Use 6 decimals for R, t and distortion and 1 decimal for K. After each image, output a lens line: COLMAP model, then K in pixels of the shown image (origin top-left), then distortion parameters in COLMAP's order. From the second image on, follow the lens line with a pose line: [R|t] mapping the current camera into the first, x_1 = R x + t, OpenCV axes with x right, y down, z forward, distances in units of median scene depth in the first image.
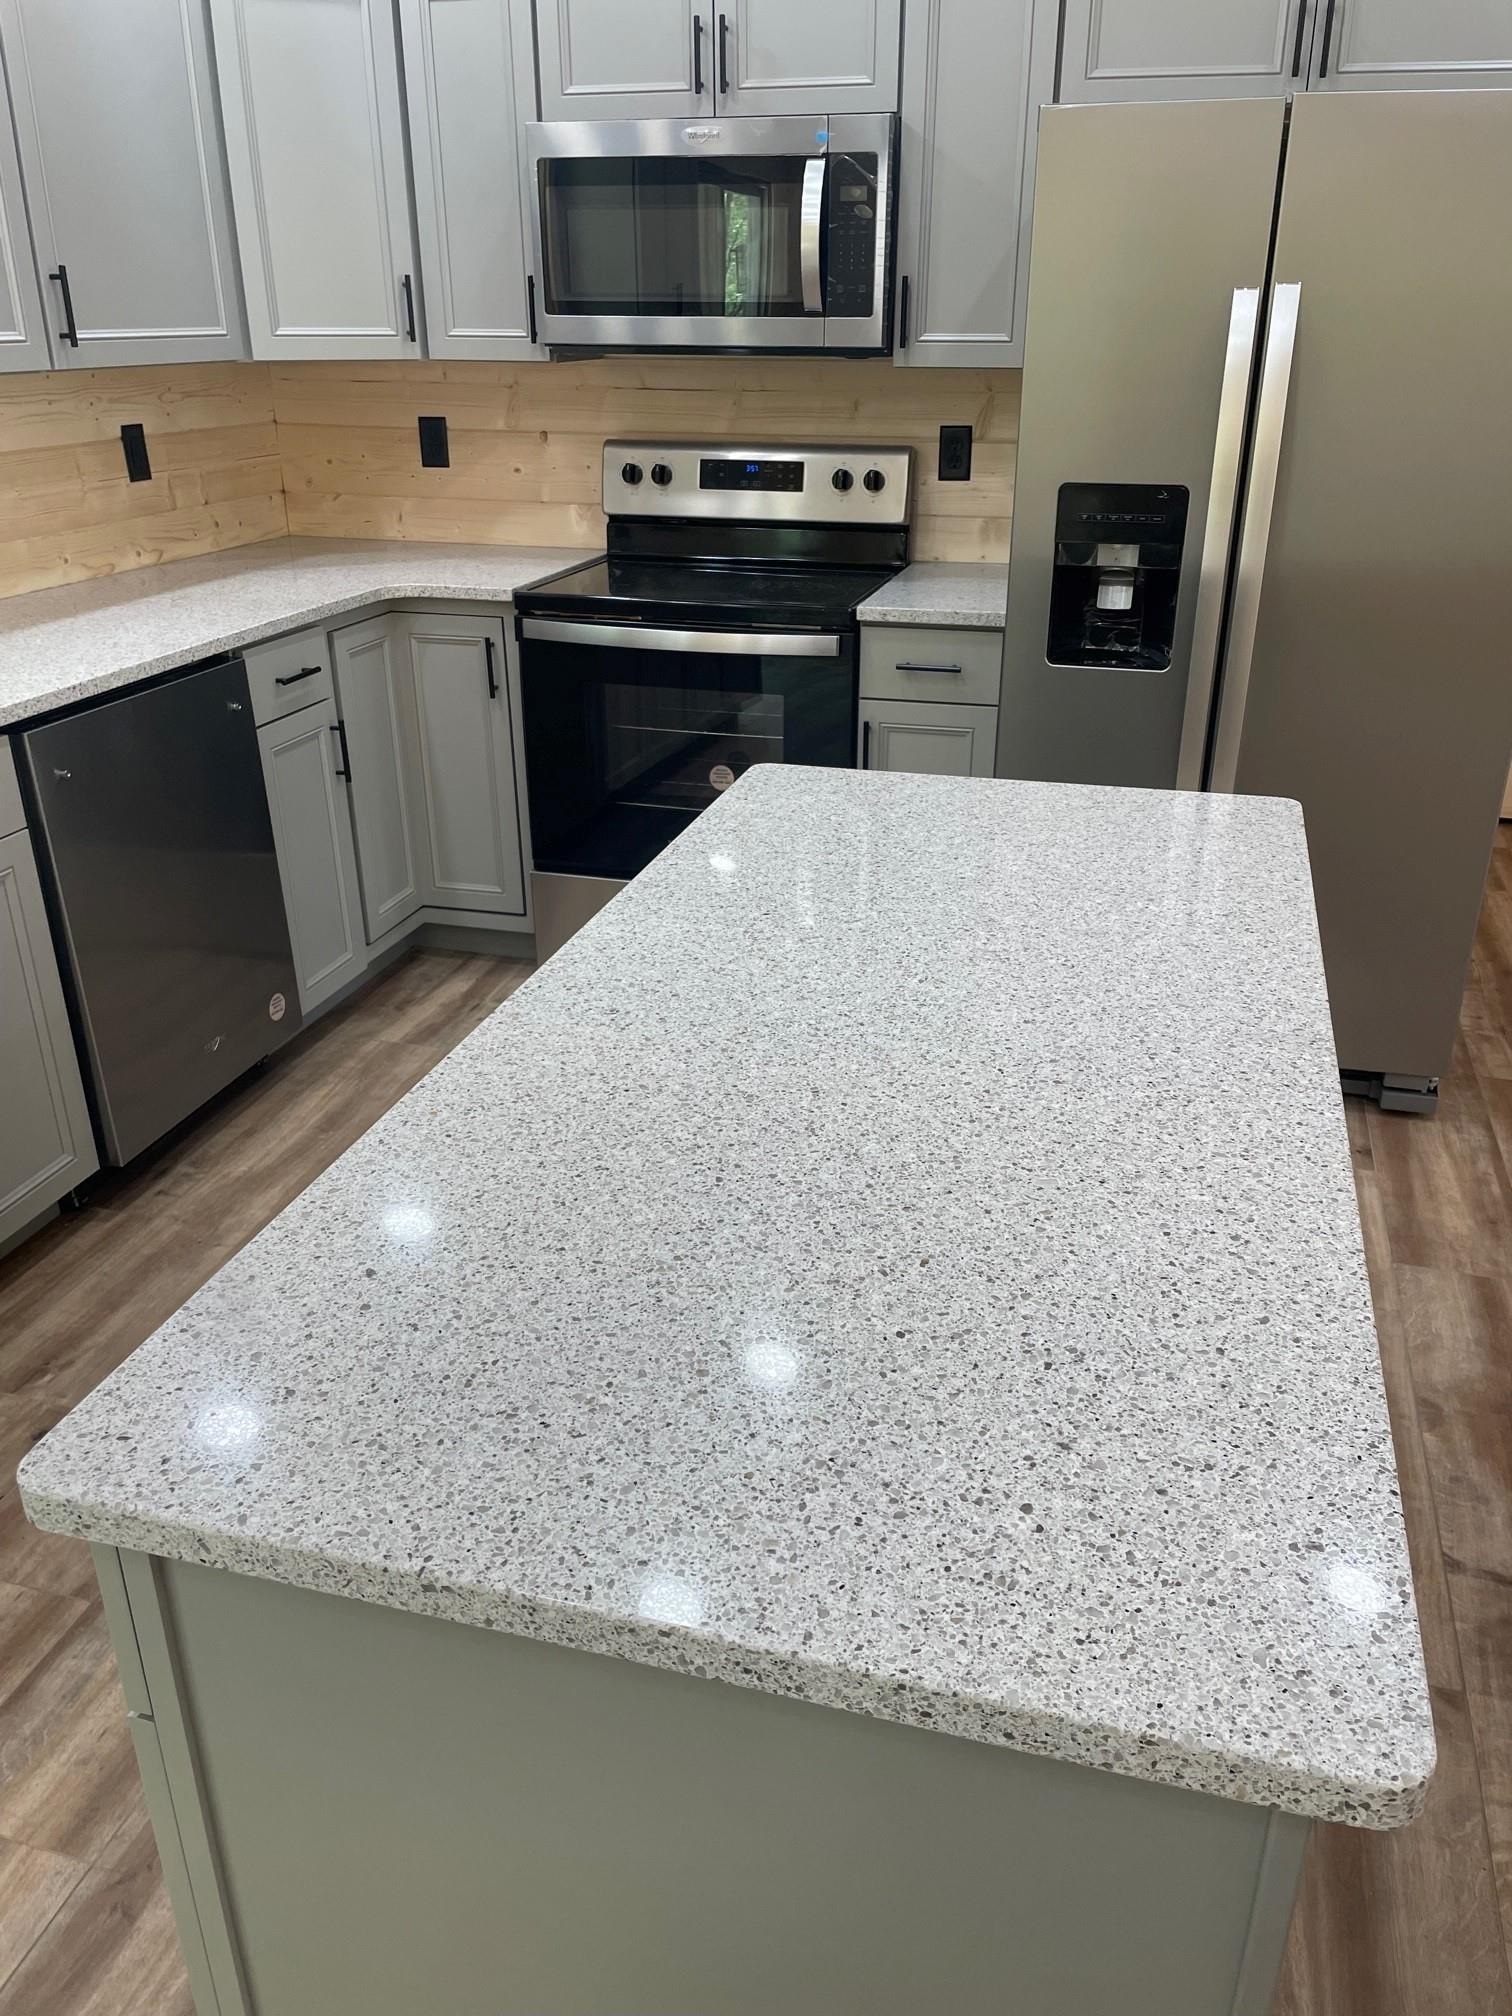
lens RADIAL K [[1524.4, 0, 764.6], [0, 1524.4, 984.7], [0, 0, 1]] dist [0.097678, -0.120284]
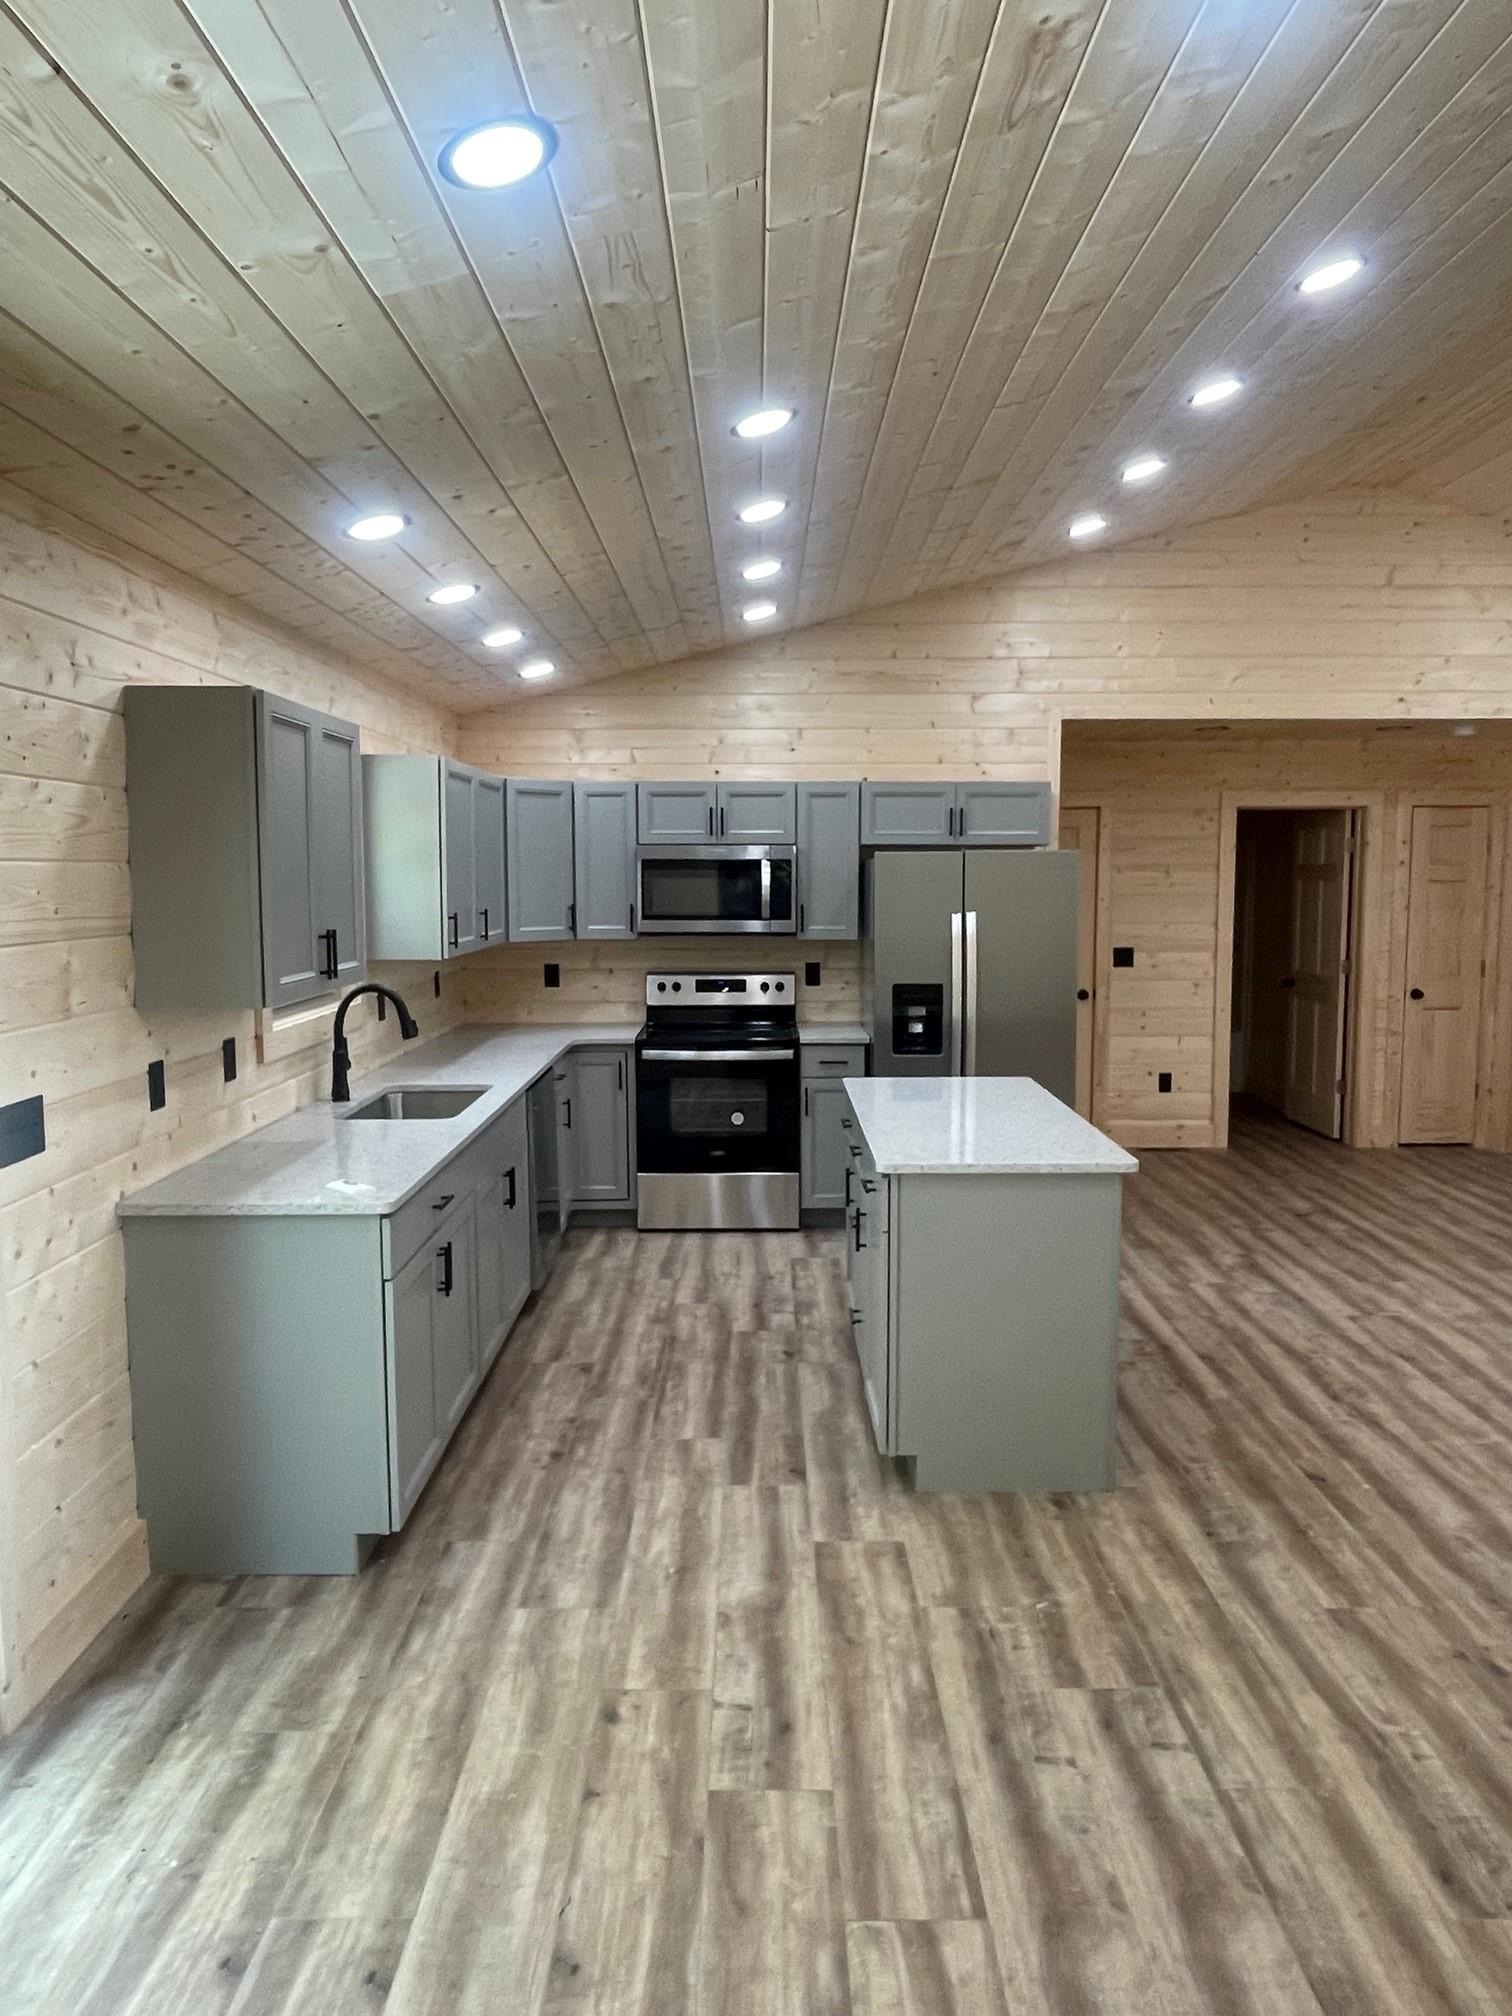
lens RADIAL K [[1322.8, 0, 751.8], [0, 1322.8, 997.4], [0, 0, 1]] dist [0.023044, -0.050412]
pose [[0.964237, -0.027192, 0.263643, -0.484479], [0.108239, 0.948392, -0.298055, 0.251631], [-0.241932, 0.315932, 0.917418, -0.734998]]
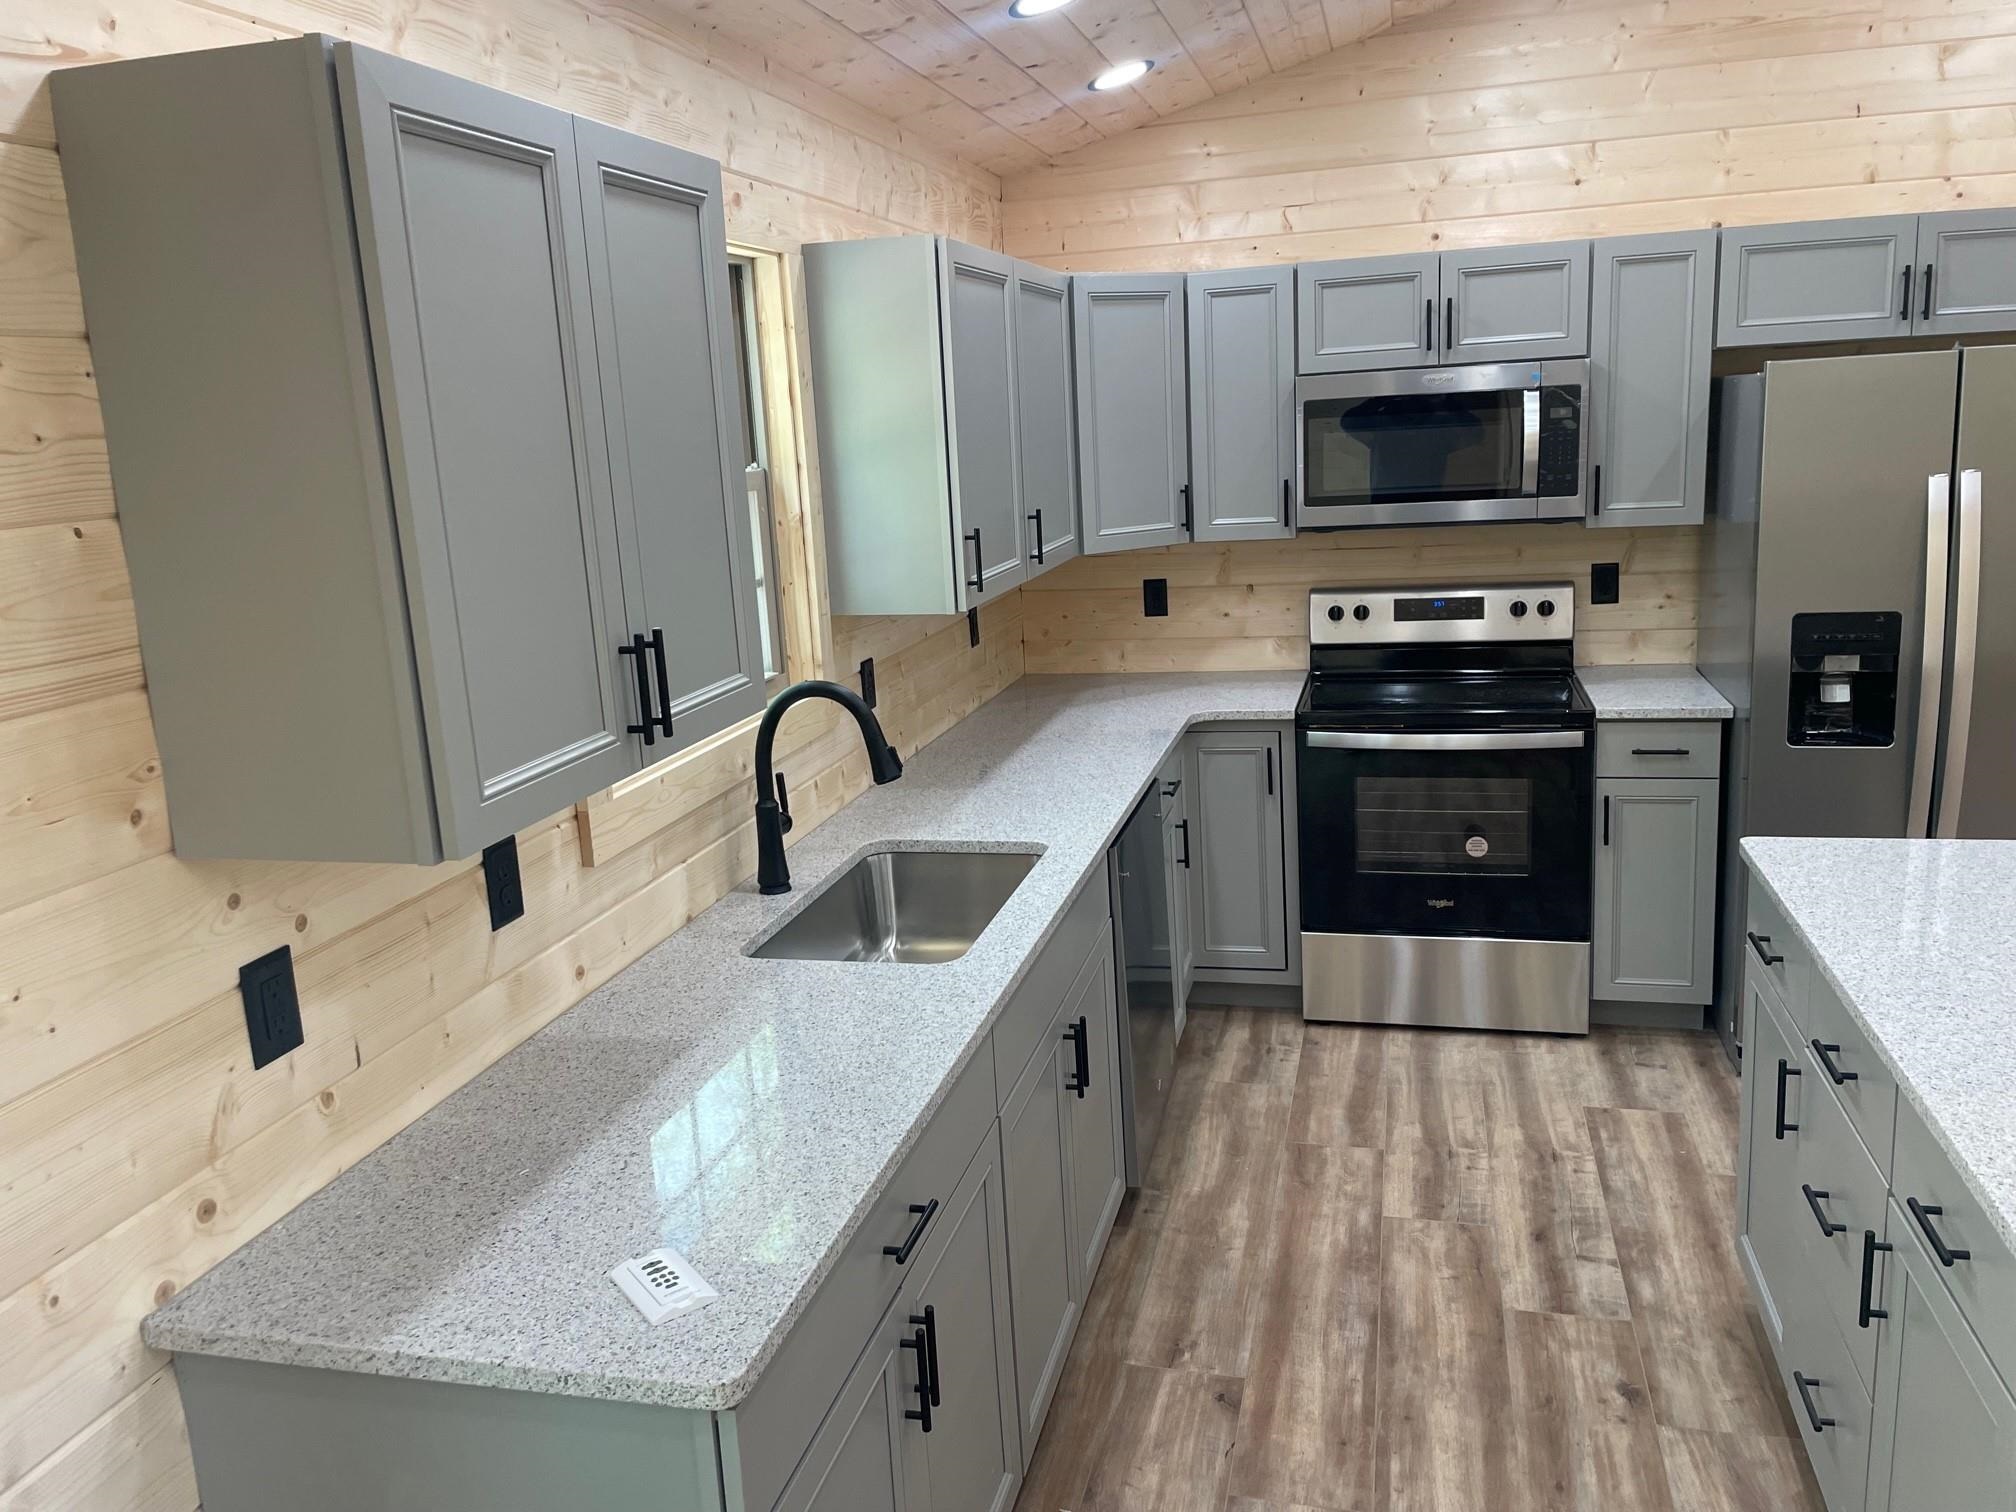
lens RADIAL K [[1524.4, 0, 1010.4], [0, 1524.4, 733.0], [0, 0, 1]] dist [0.097678, -0.120284]
pose [[0.998244, -0.058552, 0.008996, -0.406013], [0.059158, 0.977328, -0.203300, 0.003997], [0.003112, 0.203476, 0.979075, -0.230889]]
